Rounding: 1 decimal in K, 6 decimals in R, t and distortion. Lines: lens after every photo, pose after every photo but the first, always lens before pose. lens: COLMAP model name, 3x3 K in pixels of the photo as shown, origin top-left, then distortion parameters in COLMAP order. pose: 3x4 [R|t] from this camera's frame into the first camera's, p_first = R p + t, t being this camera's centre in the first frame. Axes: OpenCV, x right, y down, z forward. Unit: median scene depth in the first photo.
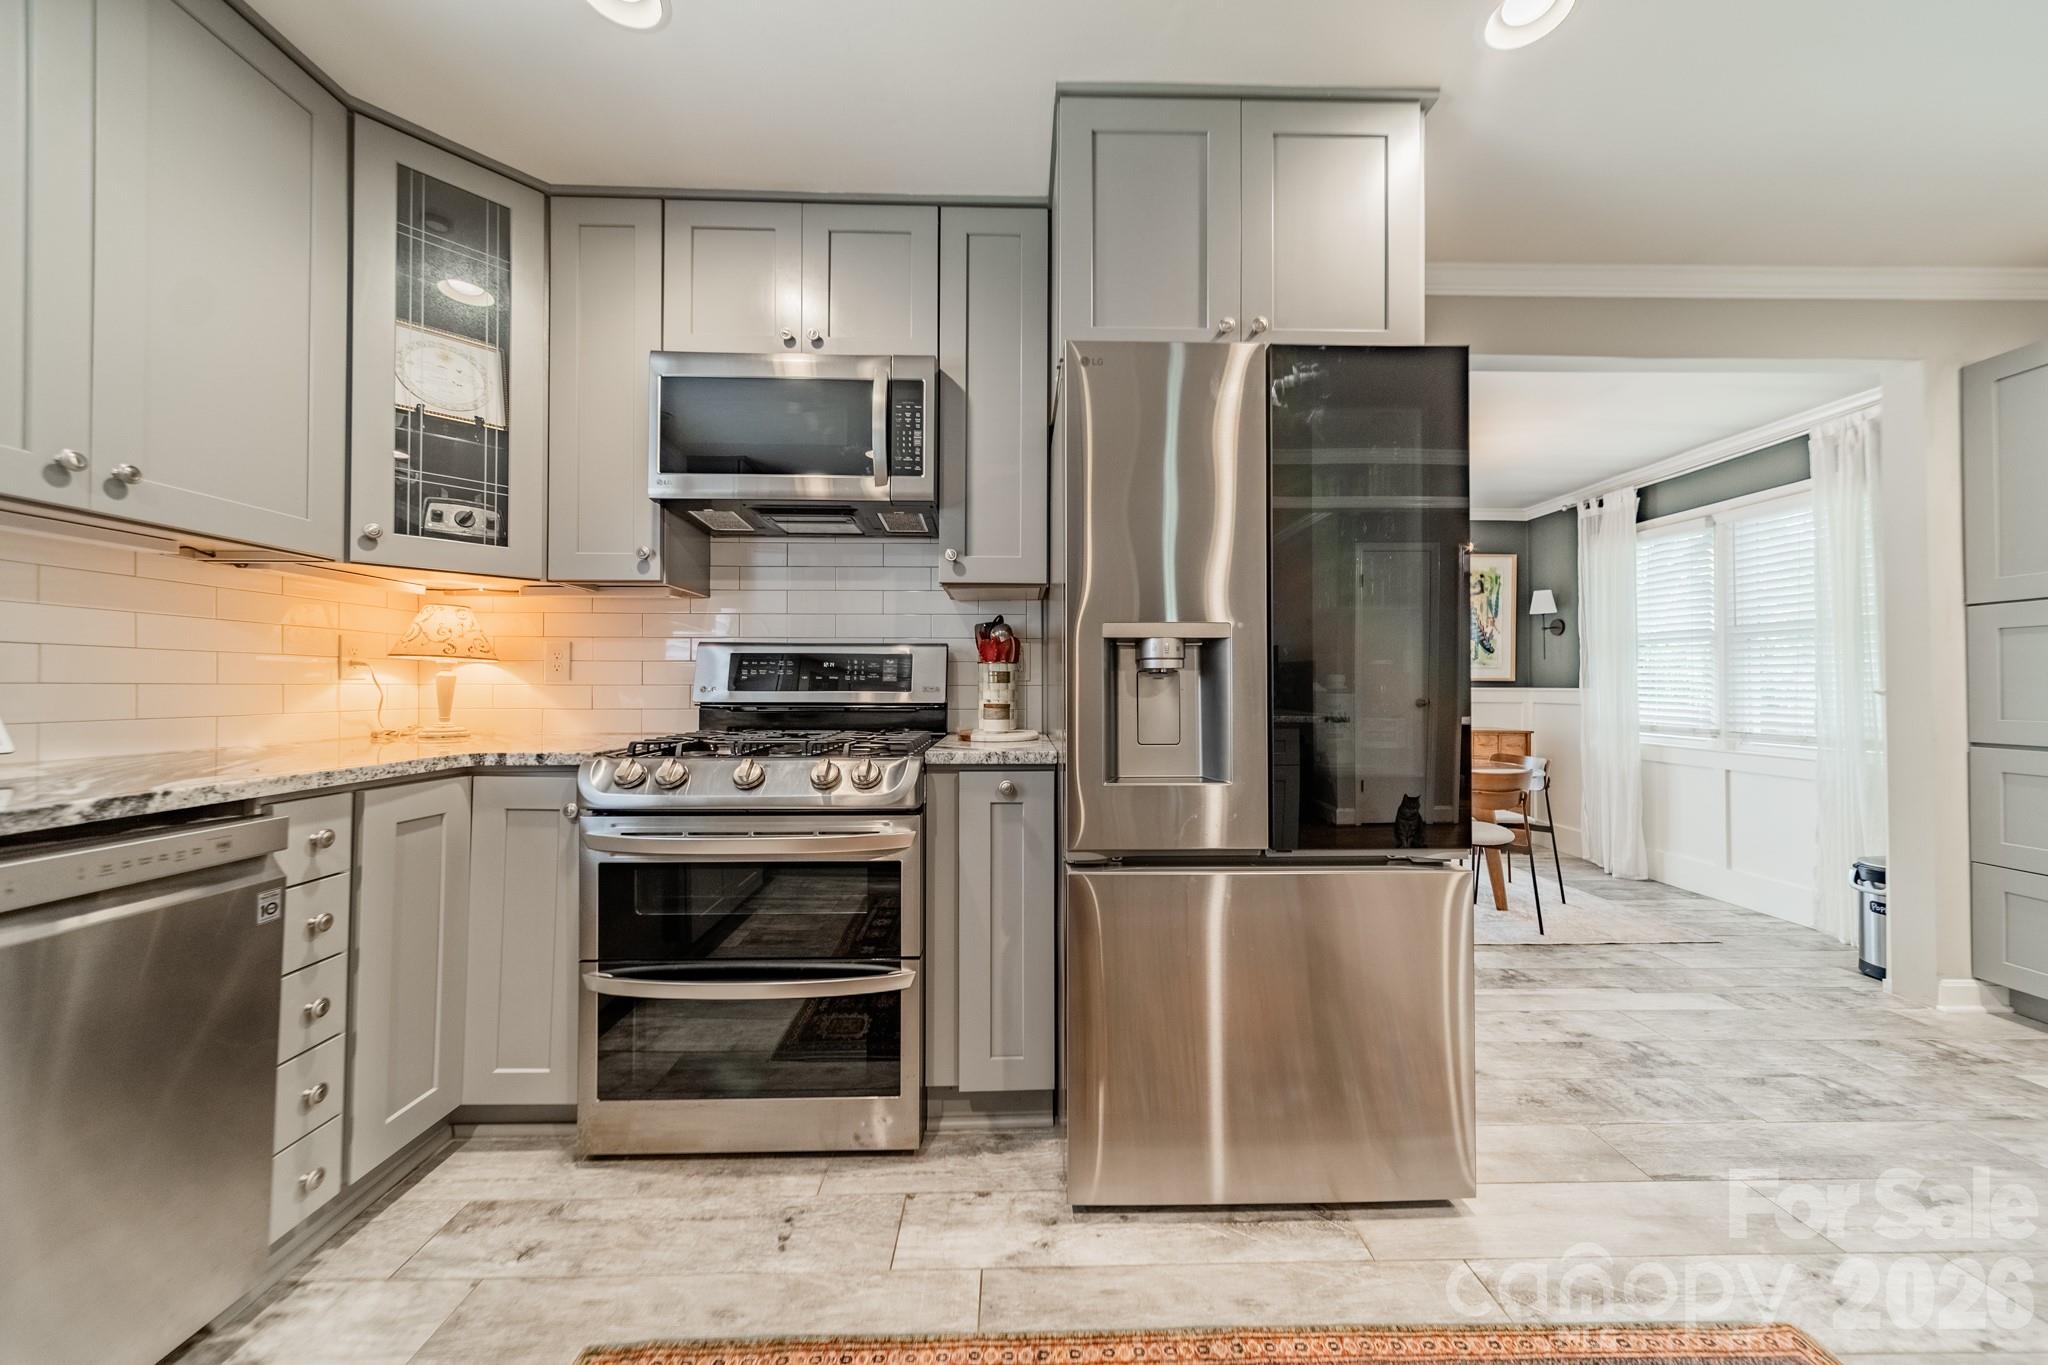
lens RADIAL K [[721.6, 0, 1032.7], [0, 721.6, 678.9], [0, 0, 1]] dist [0.007379, -0.000159]
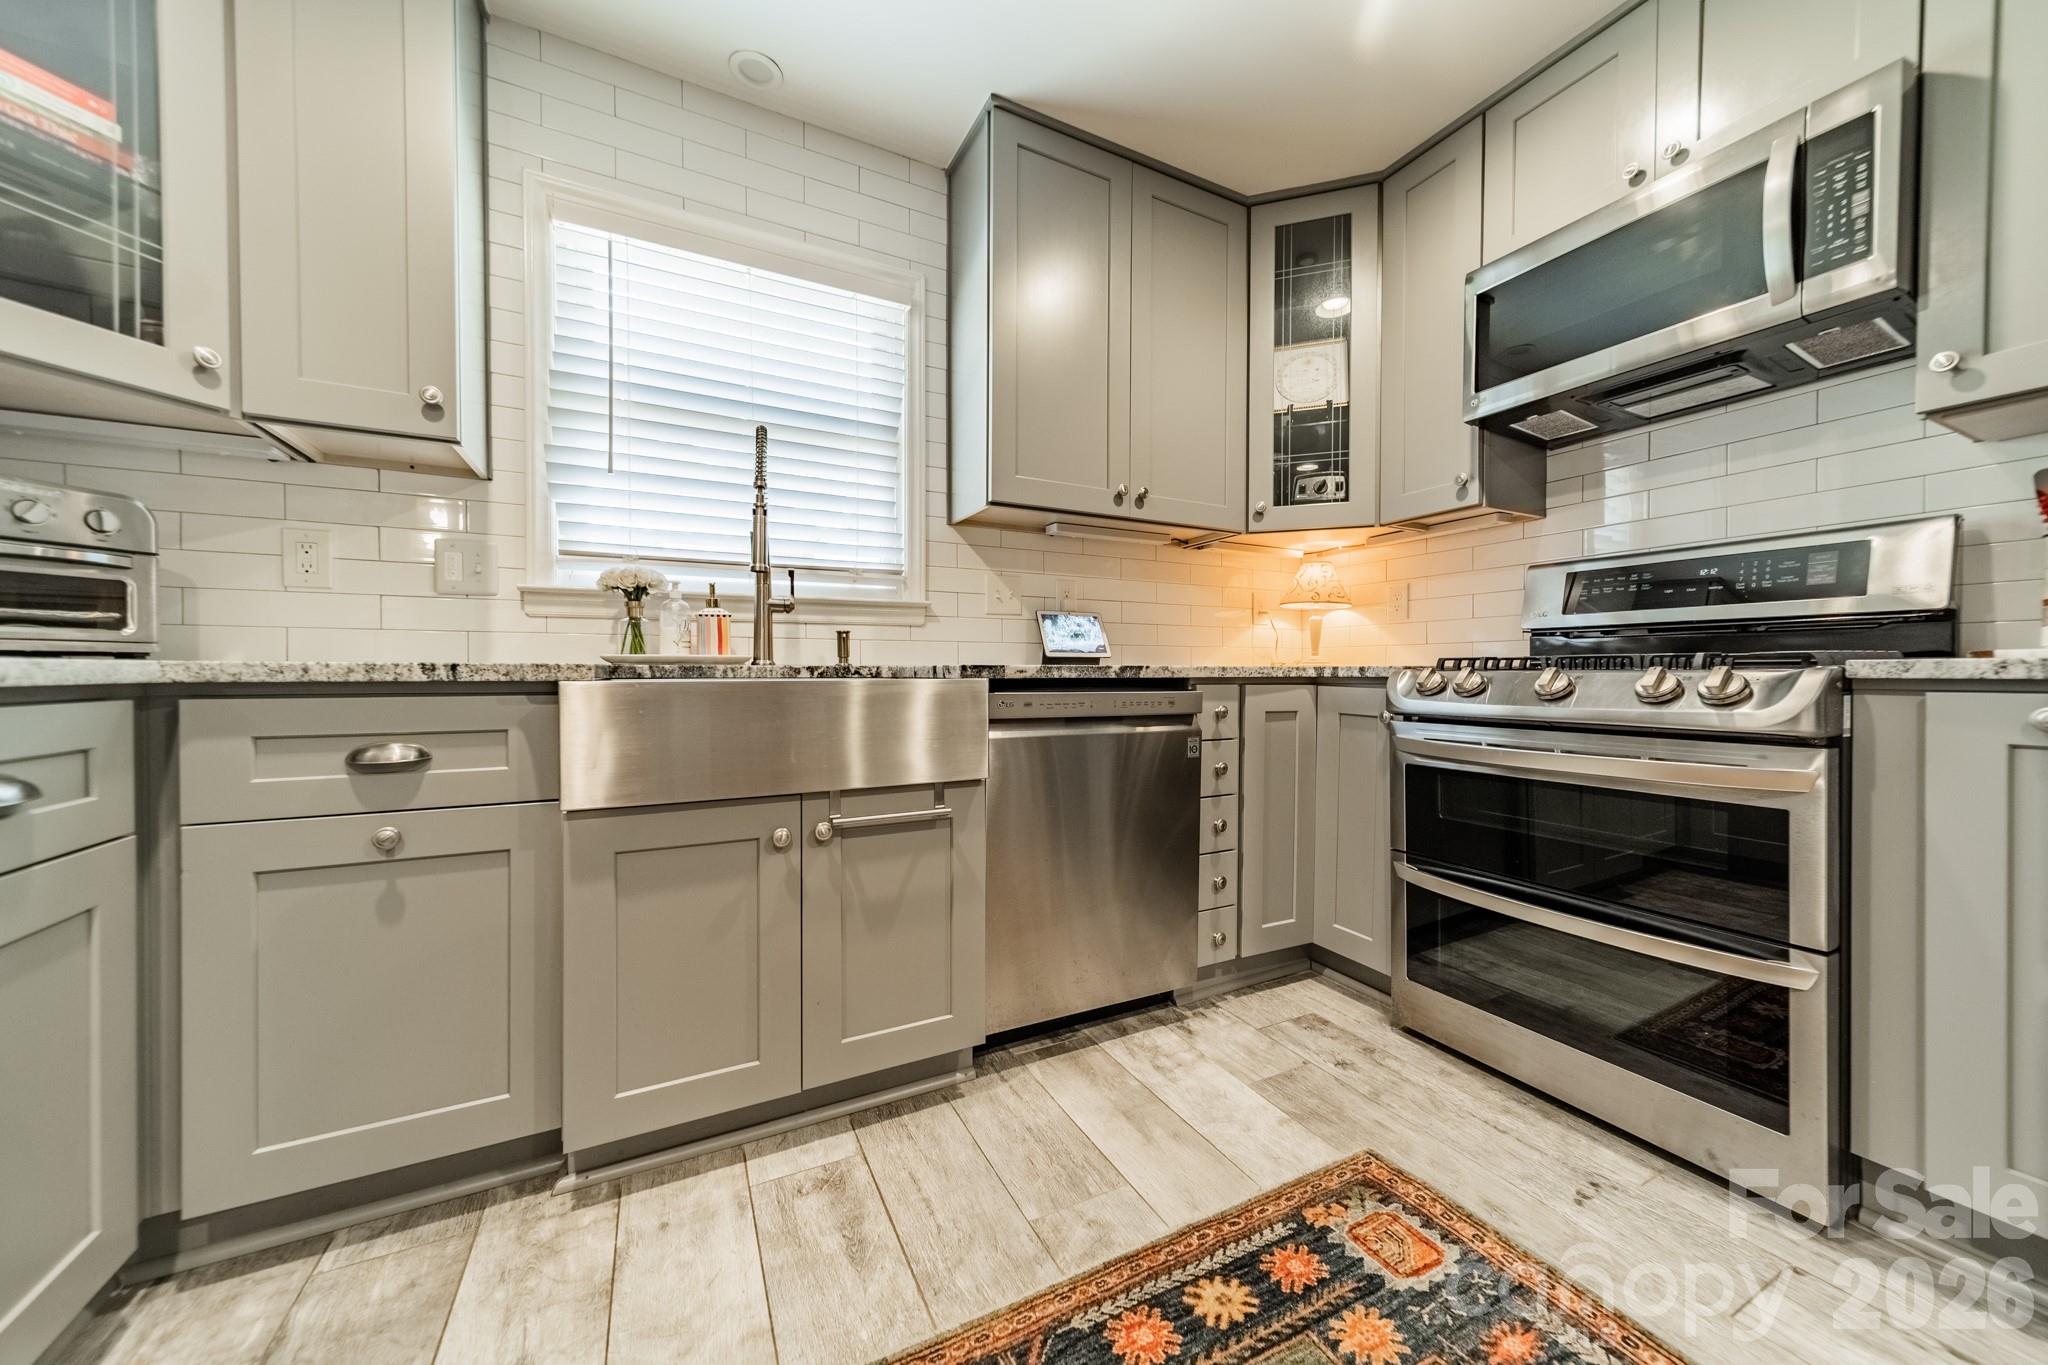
lens RADIAL K [[721.6, 0, 1029.9], [0, 721.6, 679.3], [0, 0, 1]] dist [0.007379, -0.000159]
pose [[0.433328, 0.005402, -0.901220, 0.120783], [0.011588, 0.999866, 0.011565, 0.090468], [0.901162, -0.015455, 0.433207, 0.010362]]
